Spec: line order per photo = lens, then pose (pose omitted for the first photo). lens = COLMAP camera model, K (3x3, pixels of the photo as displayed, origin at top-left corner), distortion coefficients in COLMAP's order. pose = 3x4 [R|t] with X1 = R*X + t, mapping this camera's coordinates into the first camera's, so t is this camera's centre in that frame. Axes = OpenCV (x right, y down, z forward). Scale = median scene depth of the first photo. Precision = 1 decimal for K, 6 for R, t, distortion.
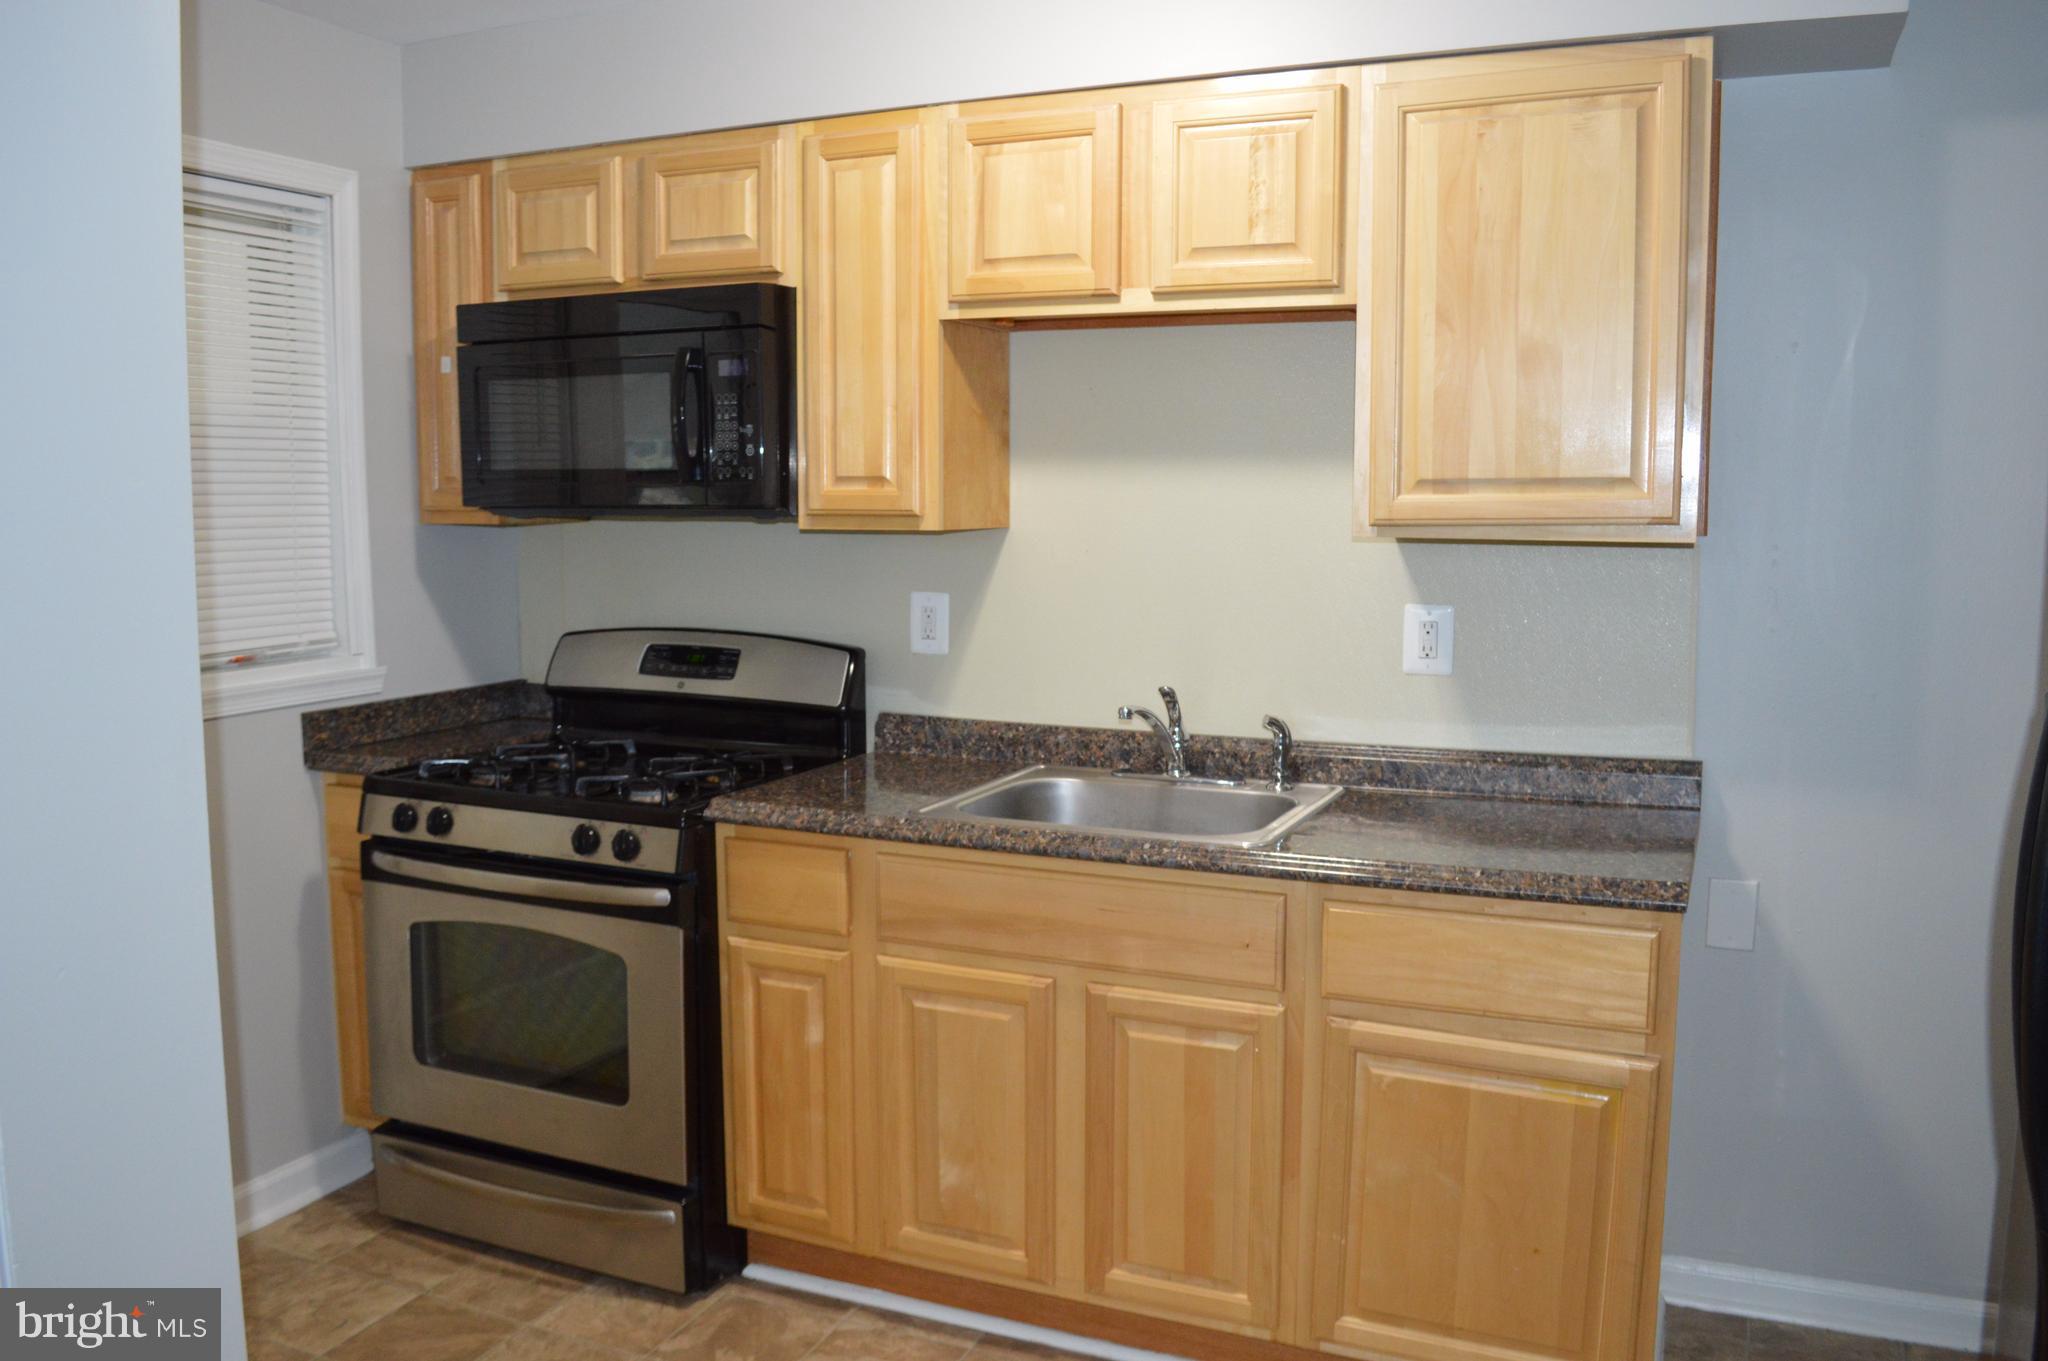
lens RADIAL K [[1636.4, 0, 1020.6], [0, 1636.4, 675.8], [0, 0, 1]] dist [-0.086831, 0.010414]
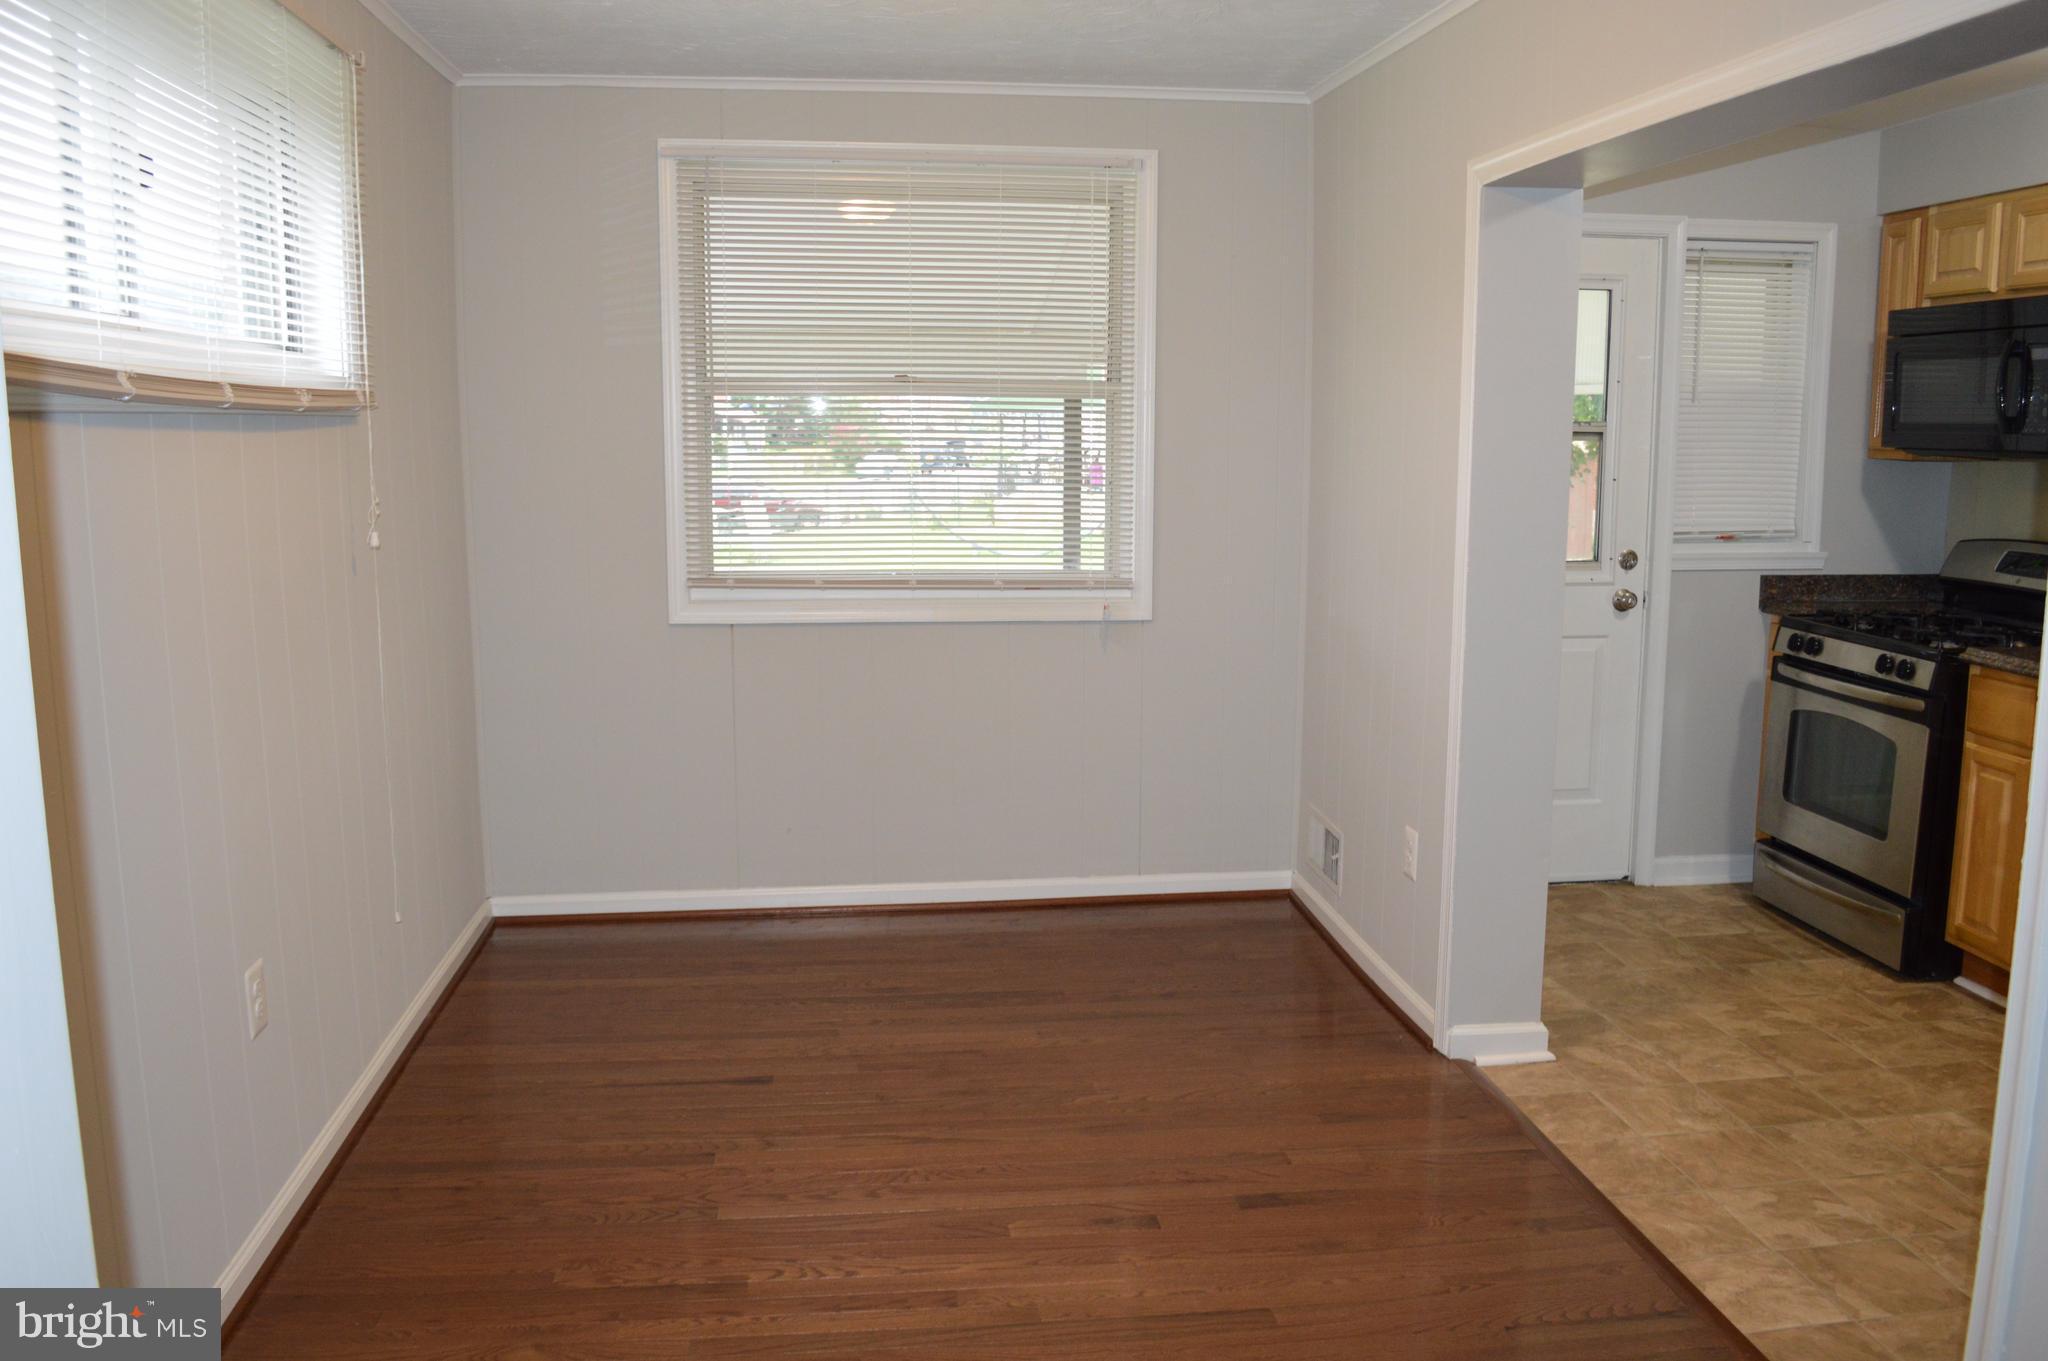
lens RADIAL K [[1636.4, 0, 1024.1], [0, 1636.4, 680.7], [0, 0, 1]] dist [-0.086831, 0.010414]
pose [[0.507012, 0.132092, -0.851758, 0.565744], [-0.095575, 0.990709, 0.096750, 0.044012], [0.856624, 0.032354, 0.514926, -0.446163]]
